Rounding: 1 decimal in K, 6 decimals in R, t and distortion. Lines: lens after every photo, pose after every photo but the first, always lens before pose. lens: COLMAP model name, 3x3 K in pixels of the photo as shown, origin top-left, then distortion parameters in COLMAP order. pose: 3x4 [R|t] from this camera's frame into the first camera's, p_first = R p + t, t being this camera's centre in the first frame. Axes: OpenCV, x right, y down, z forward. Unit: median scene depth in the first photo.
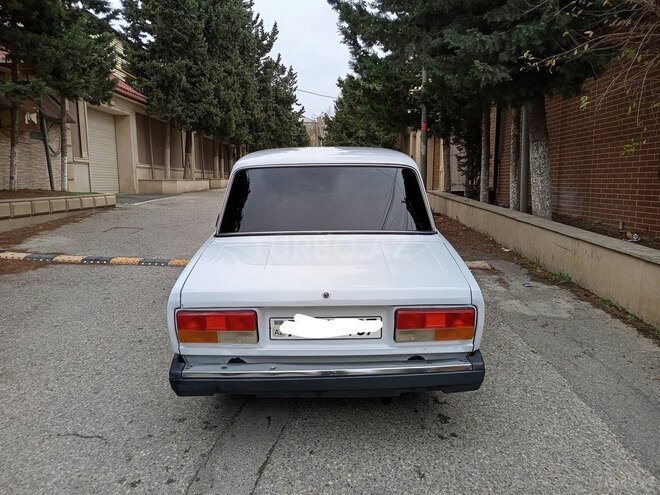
lens RADIAL K [[457.1, 0, 330.2], [0, 457.1, 244.9], [0, 0, 1]] dist [0.055139, -0.056210]
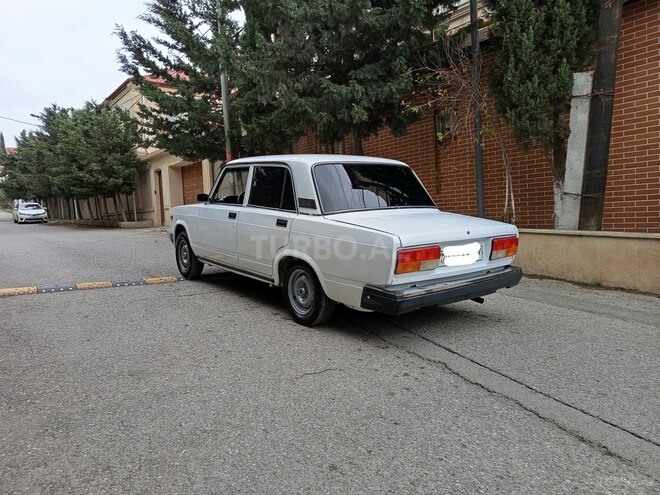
lens RADIAL K [[457.1, 0, 330.2], [0, 457.1, 244.9], [0, 0, 1]] dist [0.055139, -0.056210]
pose [[0.794501, -0.065830, 0.603685, -0.294983], [0.122152, 0.991112, -0.052686, 0.038848], [-0.594851, 0.115600, 0.795480, 0.003400]]
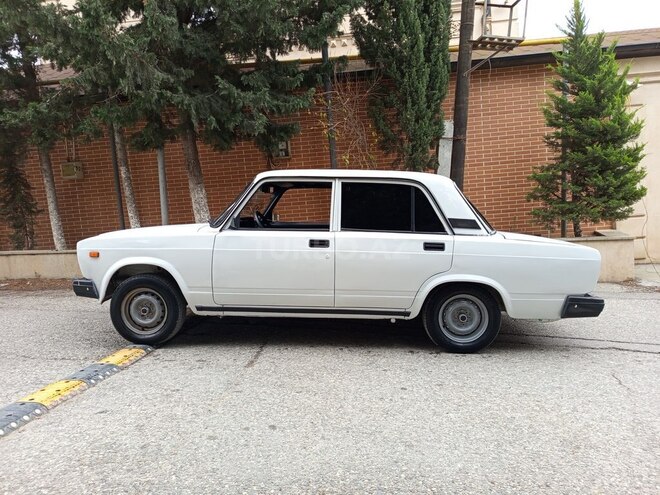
lens RADIAL K [[457.1, 0, 330.2], [0, 457.1, 244.9], [0, 0, 1]] dist [0.055139, -0.056210]
pose [[0.093938, -0.070057, 0.993110, -0.453279], [0.212745, 0.975892, 0.048719, -0.043204], [-0.972582, 0.206703, 0.106578, 0.387414]]
